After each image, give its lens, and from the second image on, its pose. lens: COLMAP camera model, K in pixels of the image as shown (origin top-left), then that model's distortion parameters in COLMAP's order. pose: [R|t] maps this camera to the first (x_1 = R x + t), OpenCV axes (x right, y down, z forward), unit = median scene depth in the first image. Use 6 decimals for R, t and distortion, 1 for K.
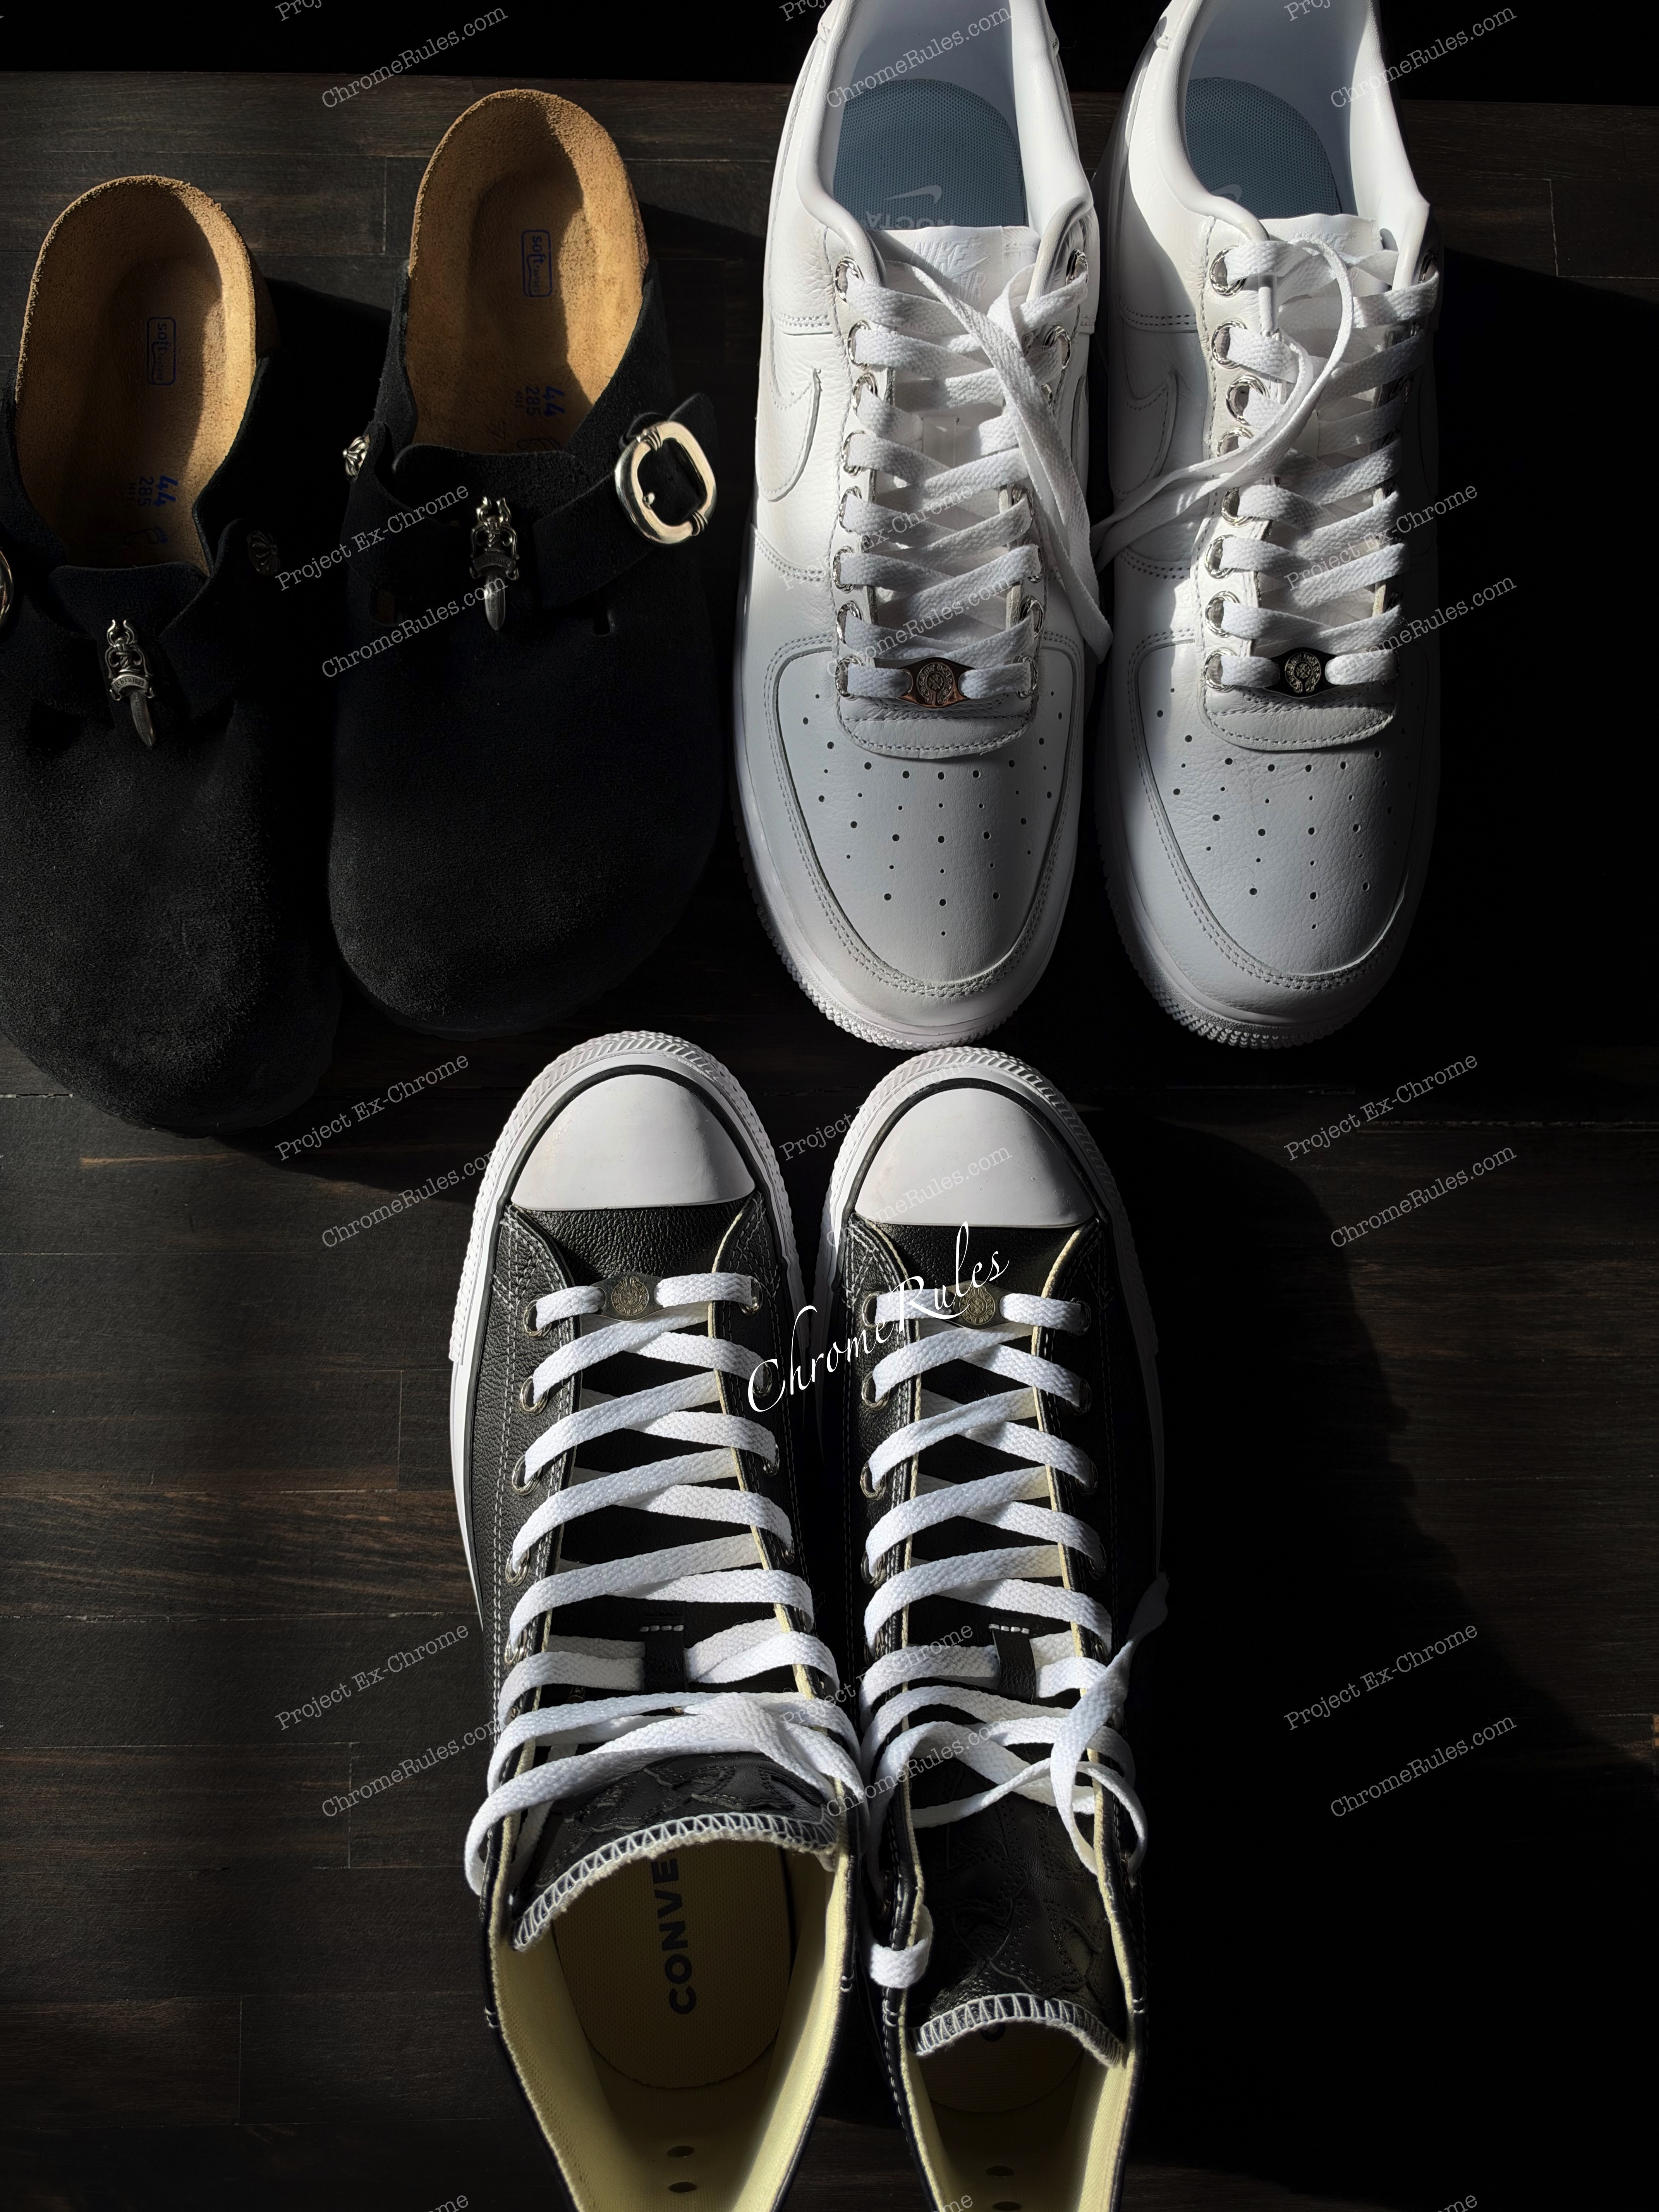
lens RADIAL K [[1618.8, 0, 831.0], [0, 1618.8, 1094.8], [0, 0, 1]] dist [0.042269, -0.175944]
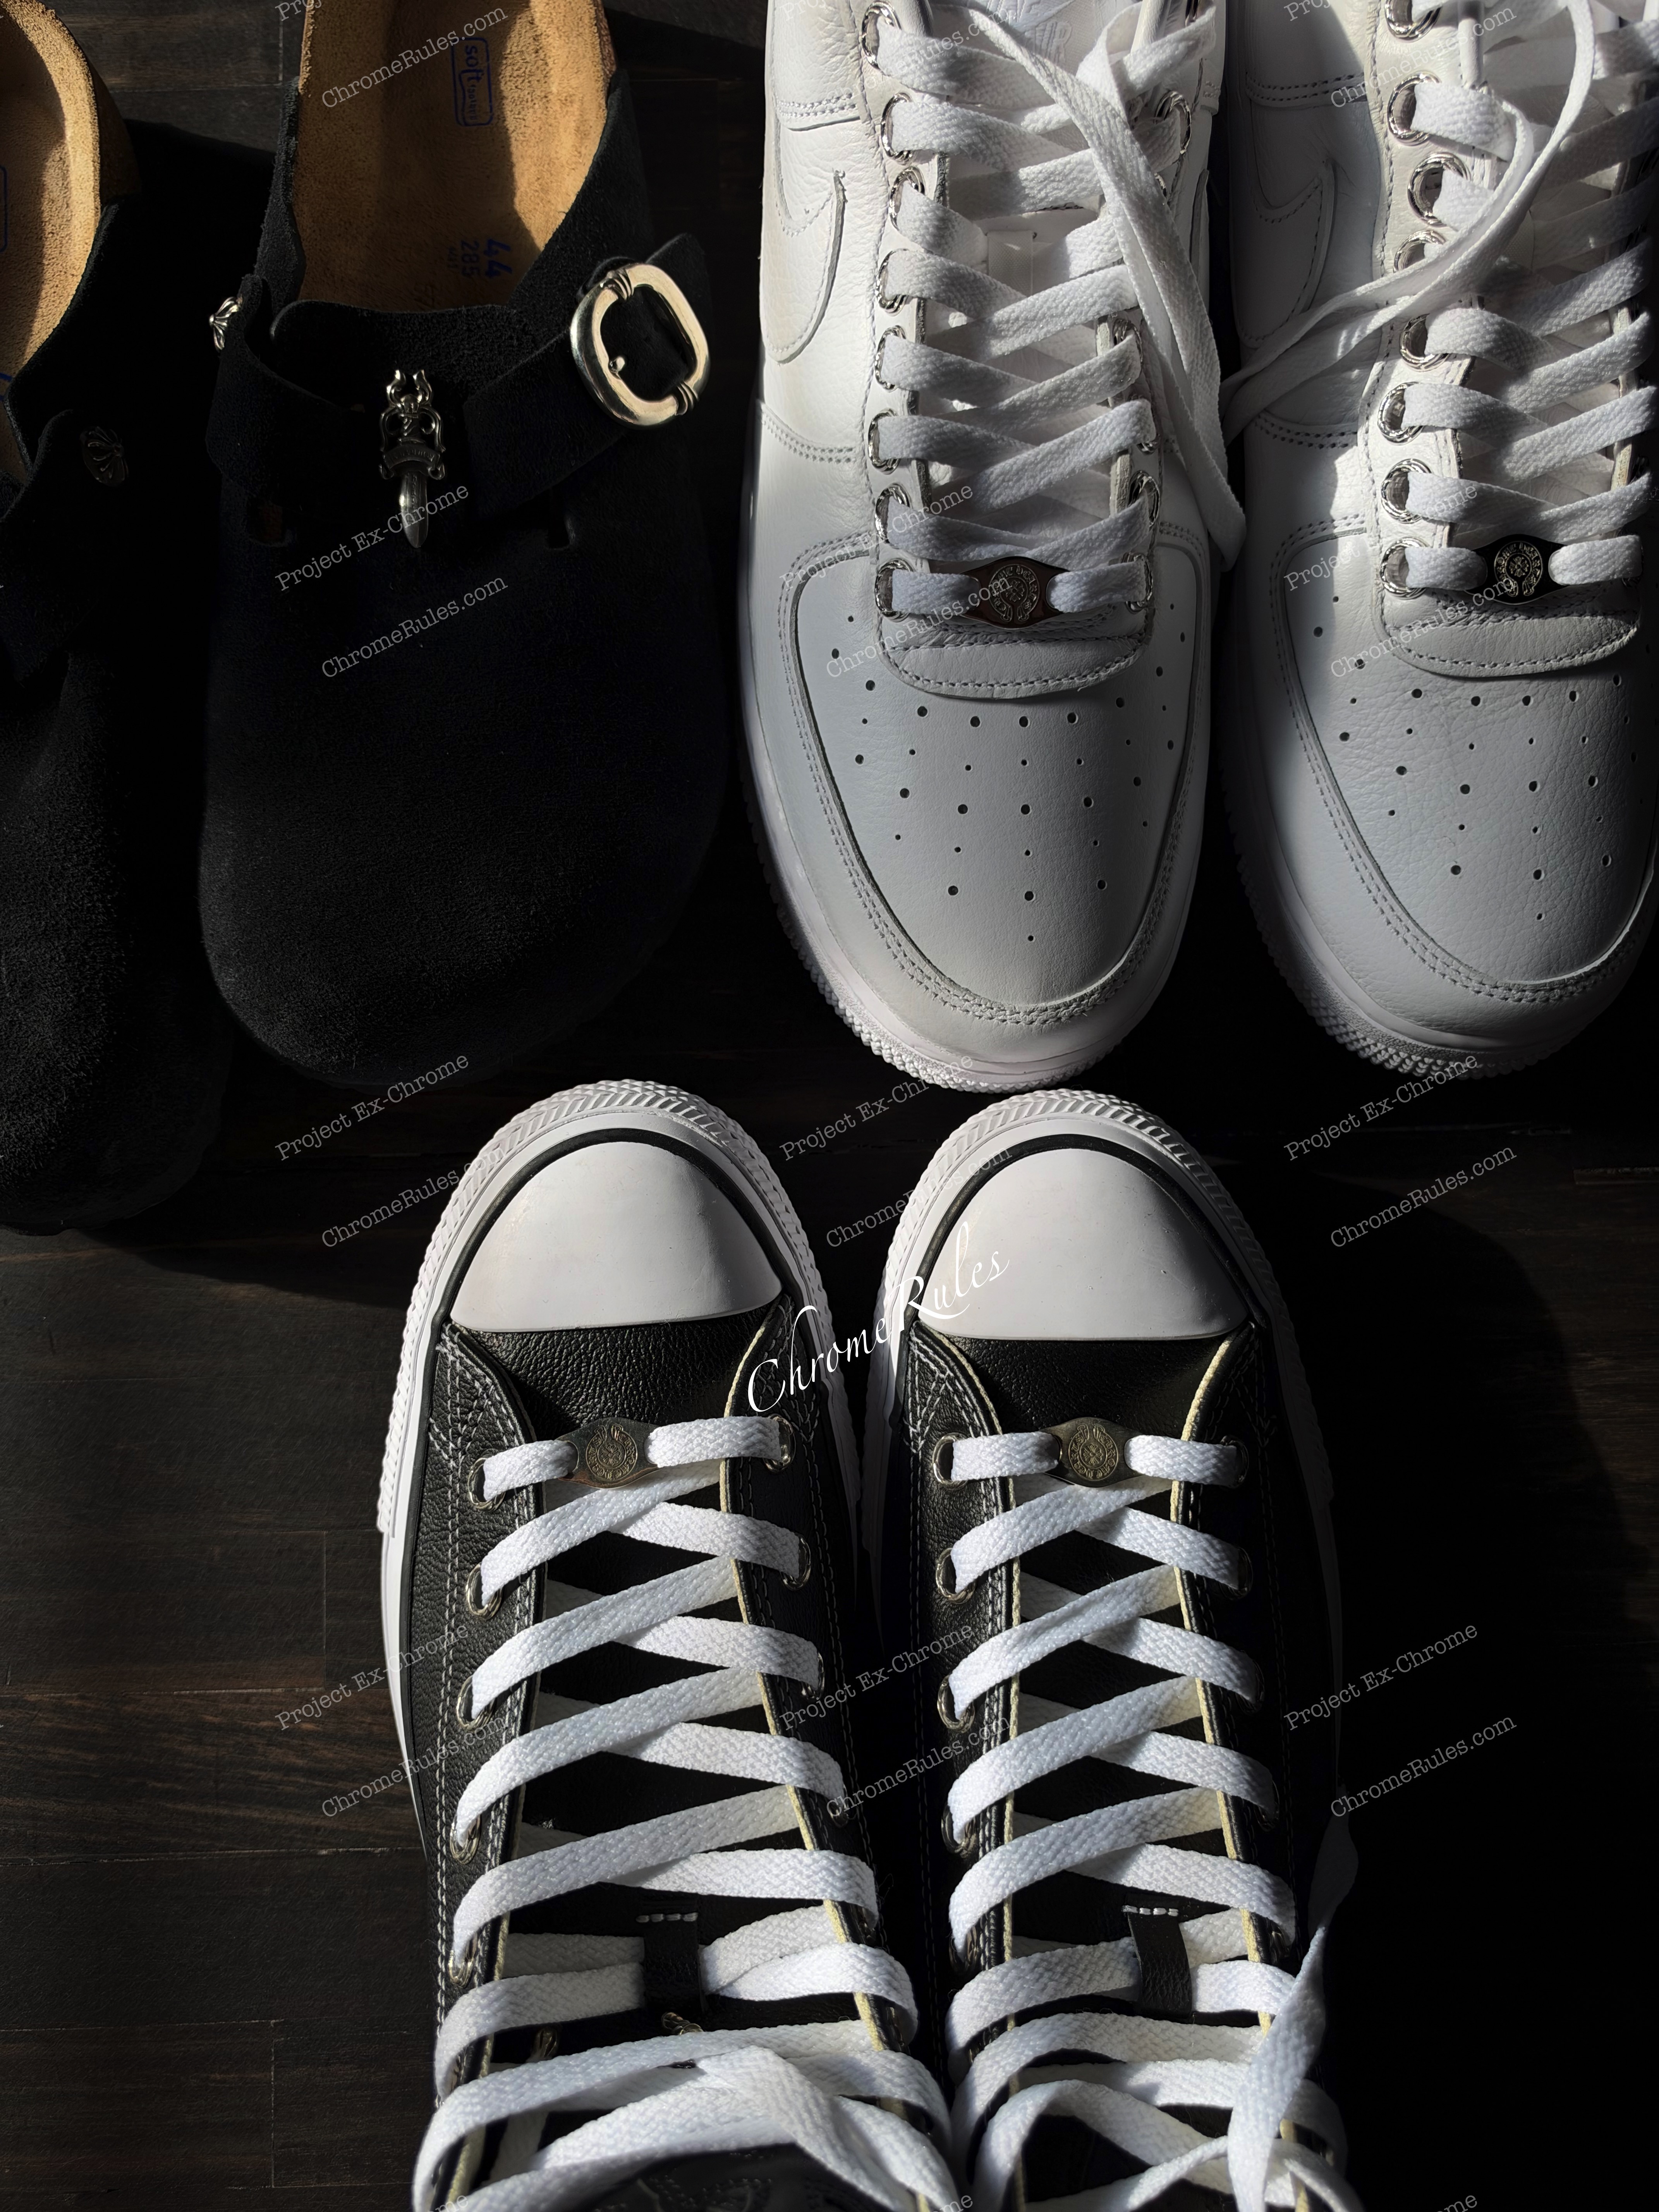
lens RADIAL K [[1631.9, 0, 833.1], [0, 1631.9, 1079.5], [0, 0, 1]] dist [-0.002797, -0.078557]
pose [[0.999426, -0.024495, -0.023418, -0.004457], [0.024388, 0.999691, -0.004830, -0.036247], [0.023529, 0.004257, 0.999714, 0.273395]]
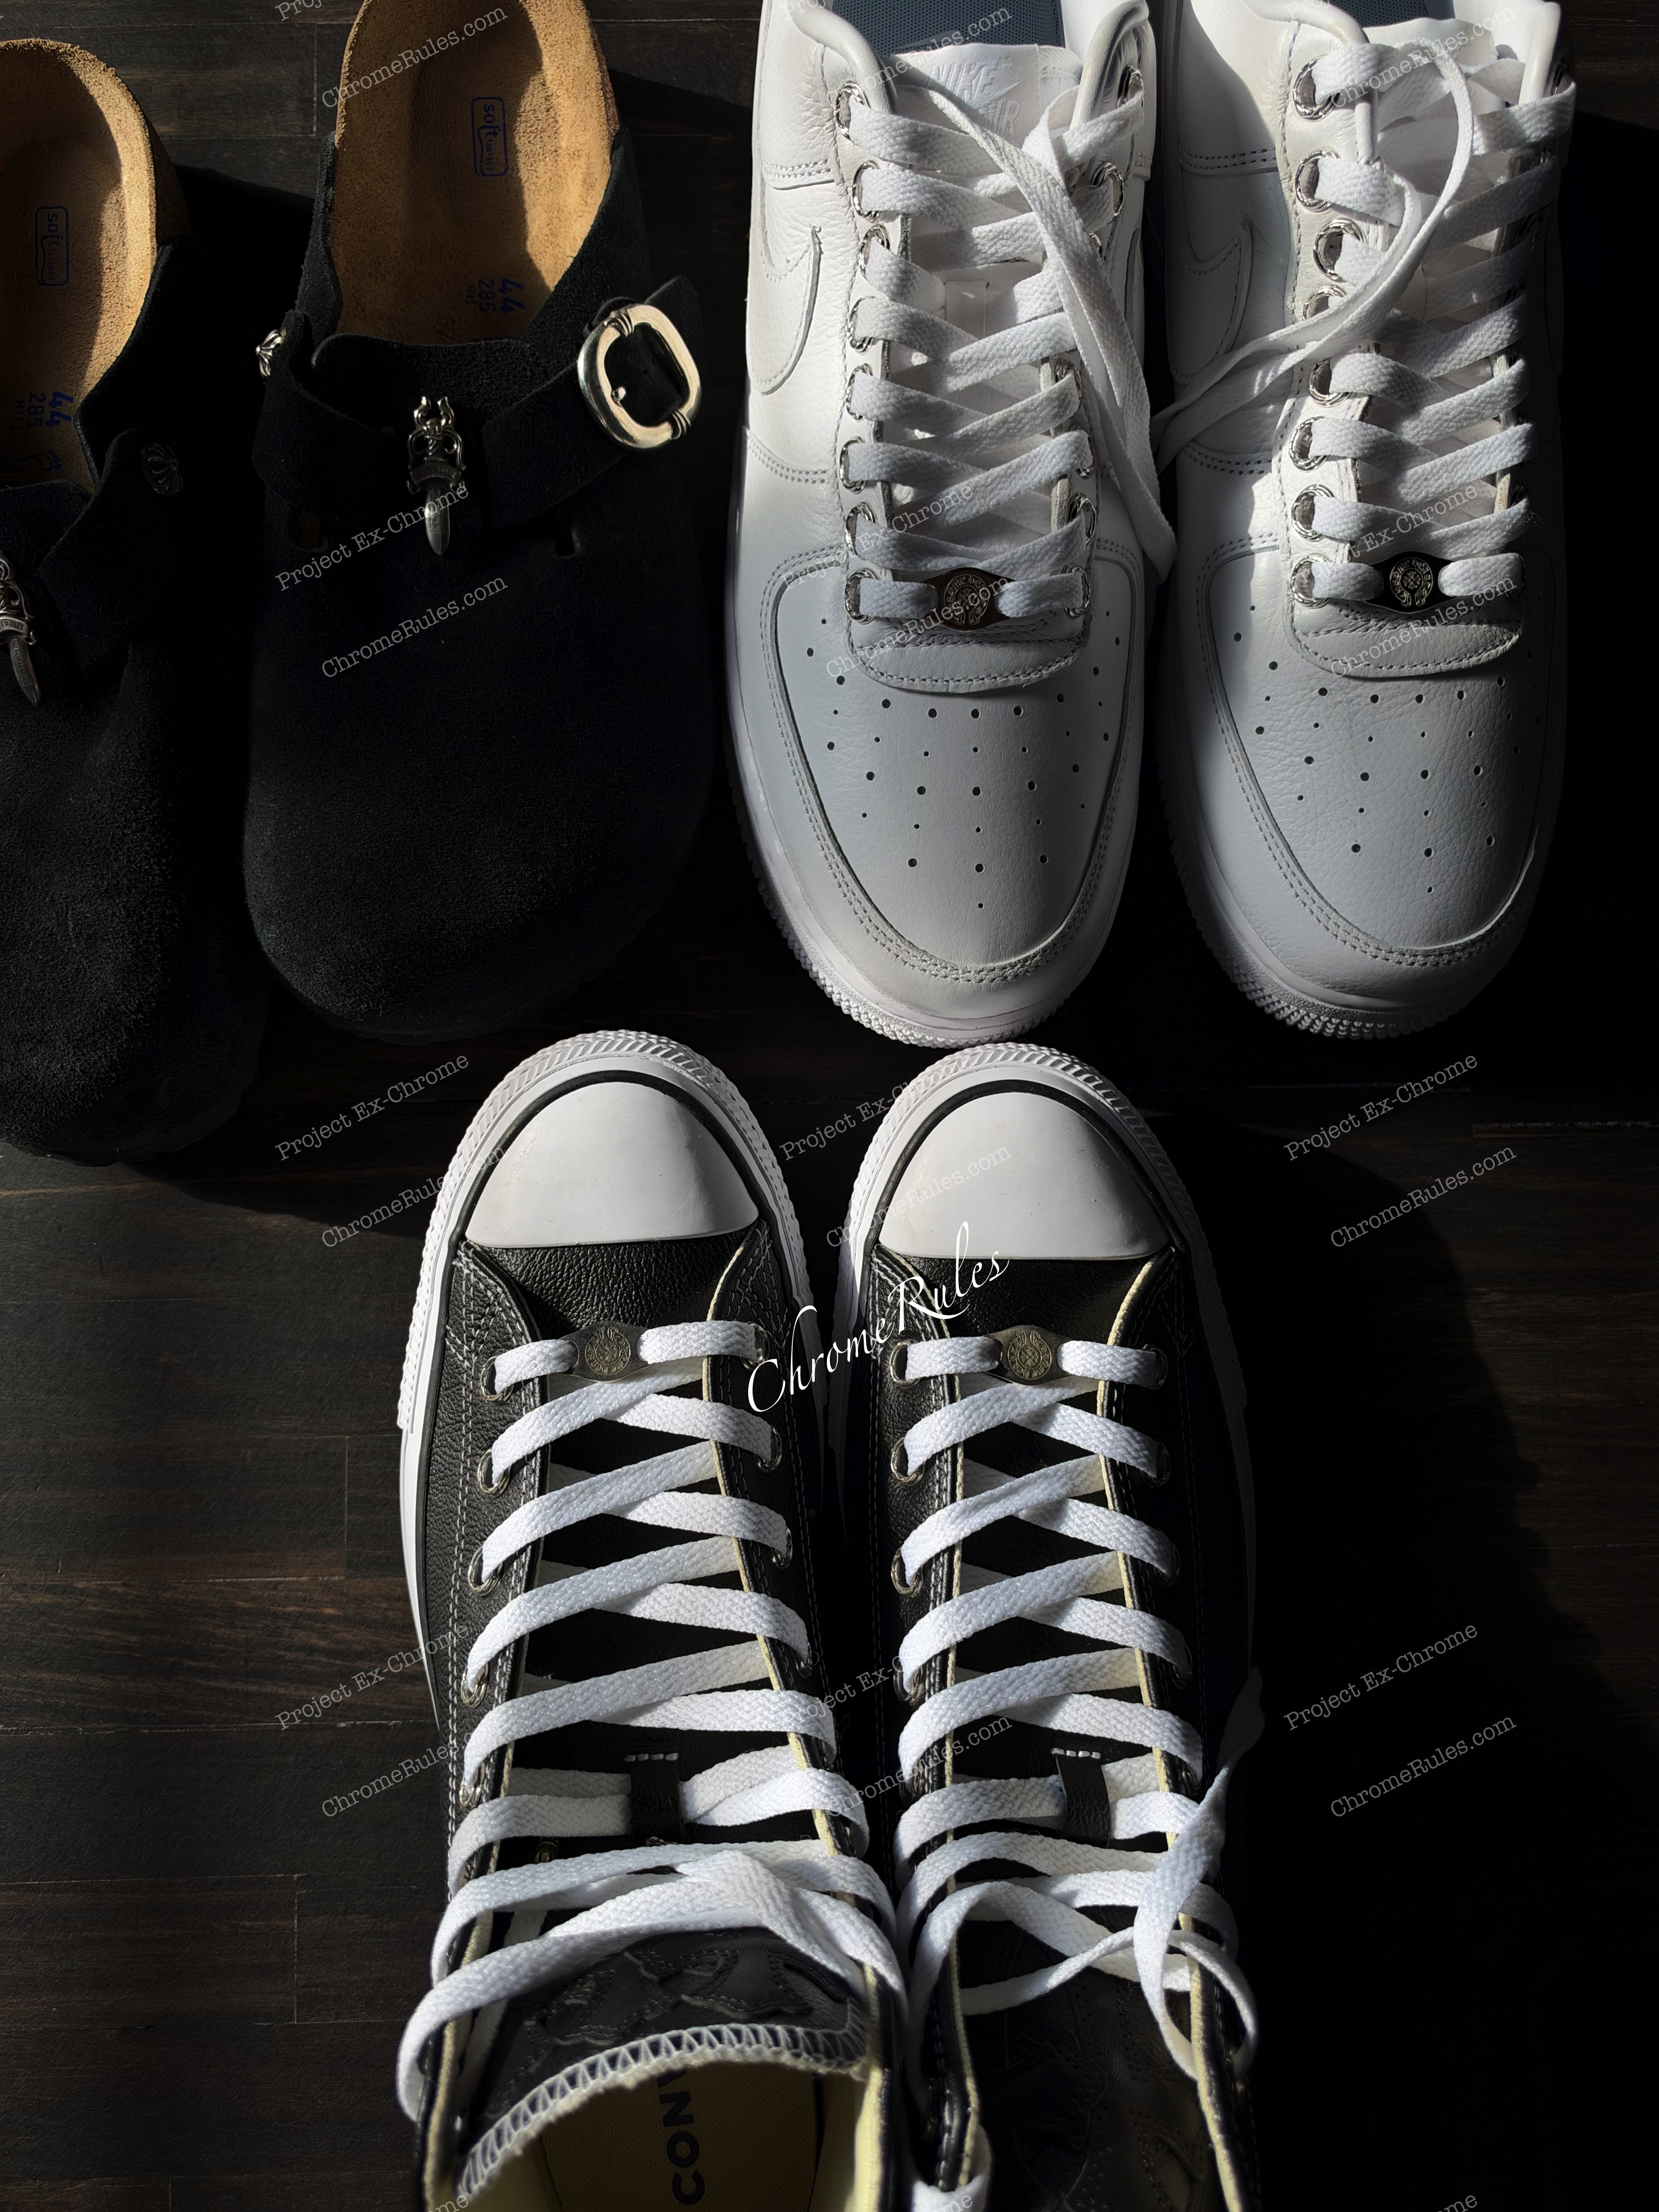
lens RADIAL K [[1618.8, 0, 831.0], [0, 1618.8, 1094.8], [0, 0, 1]] dist [0.042269, -0.175944]
pose [[0.999732, -0.016220, -0.016516, 0.005146], [0.016144, 0.999859, -0.004705, -0.000368], [0.016590, 0.004437, 0.999853, 0.176040]]
